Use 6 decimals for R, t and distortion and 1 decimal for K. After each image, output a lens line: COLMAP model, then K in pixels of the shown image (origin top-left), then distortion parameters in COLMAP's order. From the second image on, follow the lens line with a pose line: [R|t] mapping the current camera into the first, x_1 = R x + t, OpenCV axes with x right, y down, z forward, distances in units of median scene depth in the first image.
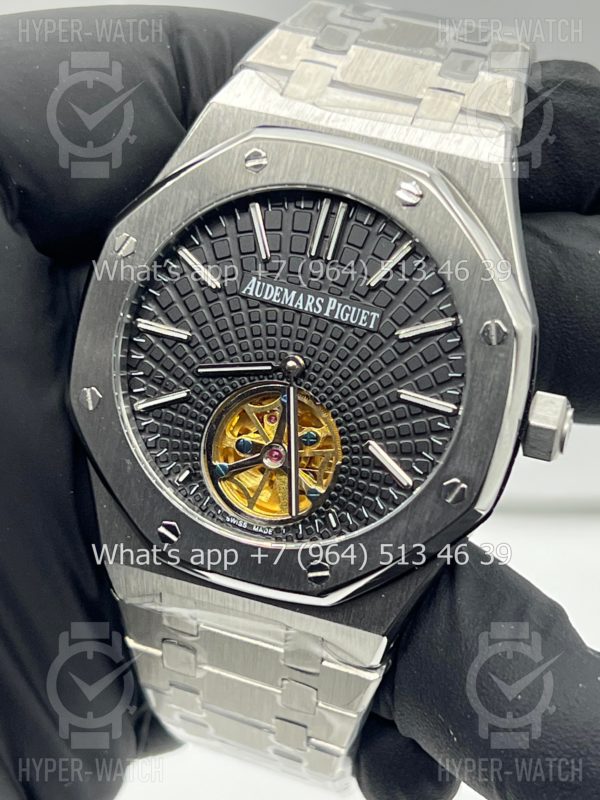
lens RADIAL K [[1905.1, 0, 284.2], [0, 1905.1, 405.5], [0, 0, 1]] dist [0.153225, 0.000000]
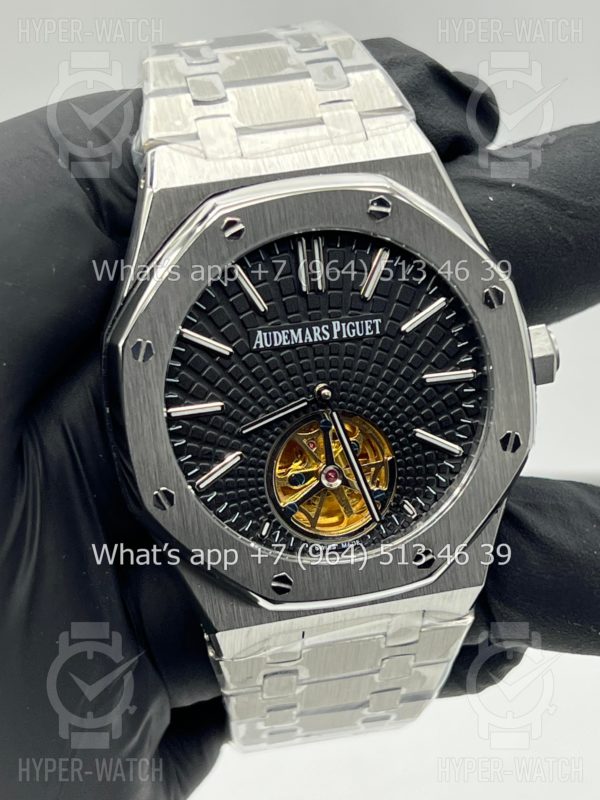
lens RADIAL K [[1905.1, 0, 299.4], [0, 1905.1, 397.3], [0, 0, 1]] dist [0.153225, 0.000000]
pose [[0.847835, -0.394137, 0.354728, -0.384663], [0.361400, 0.919037, 0.157357, -0.190736], [-0.388029, -0.005215, 0.921633, 0.015462]]
